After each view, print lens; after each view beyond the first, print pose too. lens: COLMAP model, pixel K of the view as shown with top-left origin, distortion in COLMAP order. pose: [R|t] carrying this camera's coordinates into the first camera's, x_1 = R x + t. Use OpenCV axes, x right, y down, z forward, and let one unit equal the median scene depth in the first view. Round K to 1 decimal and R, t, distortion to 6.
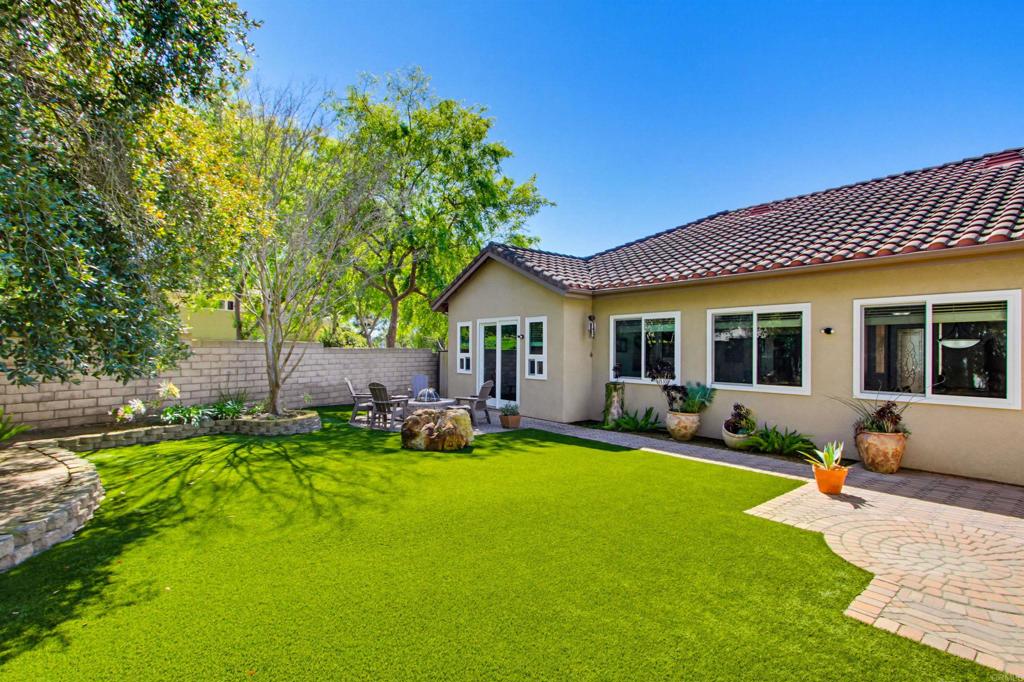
lens RADIAL K [[501.0, 0, 503.1], [0, 501.0, 346.6], [0, 0, 1]] dist [-0.010861, -0.001298]
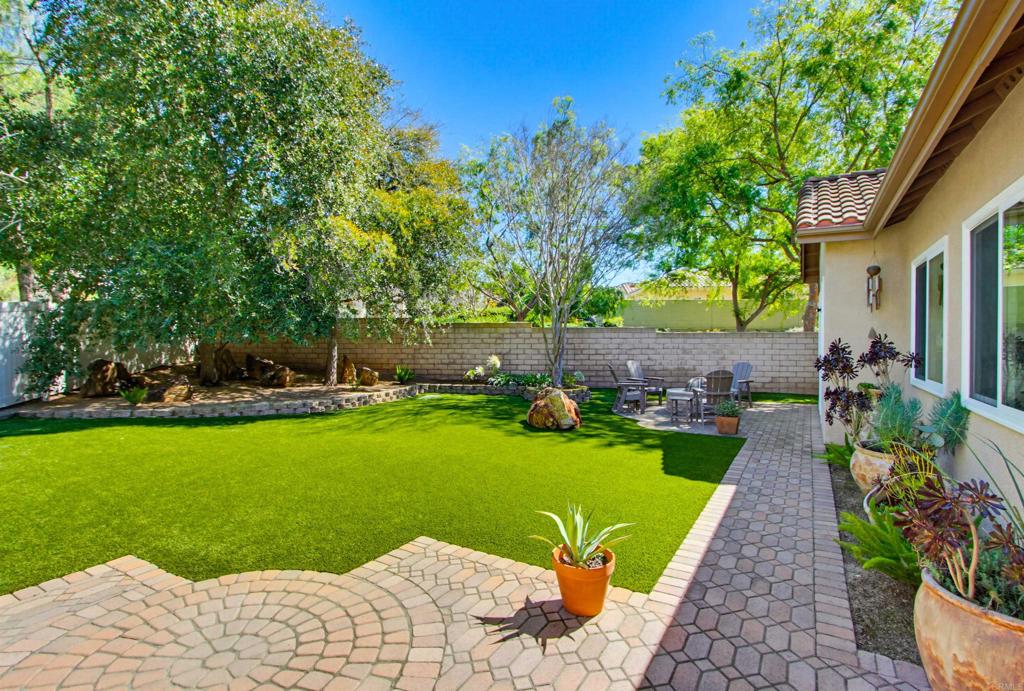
lens RADIAL K [[503.7, 0, 511.0], [0, 503.7, 347.3], [0, 0, 1]] dist [-0.019791, -0.000619]
pose [[0.329007, 0.009456, -0.944280, 0.545779], [0.006532, 0.999903, 0.012289, 0.018851], [0.944305, -0.010212, 0.328914, 0.393062]]
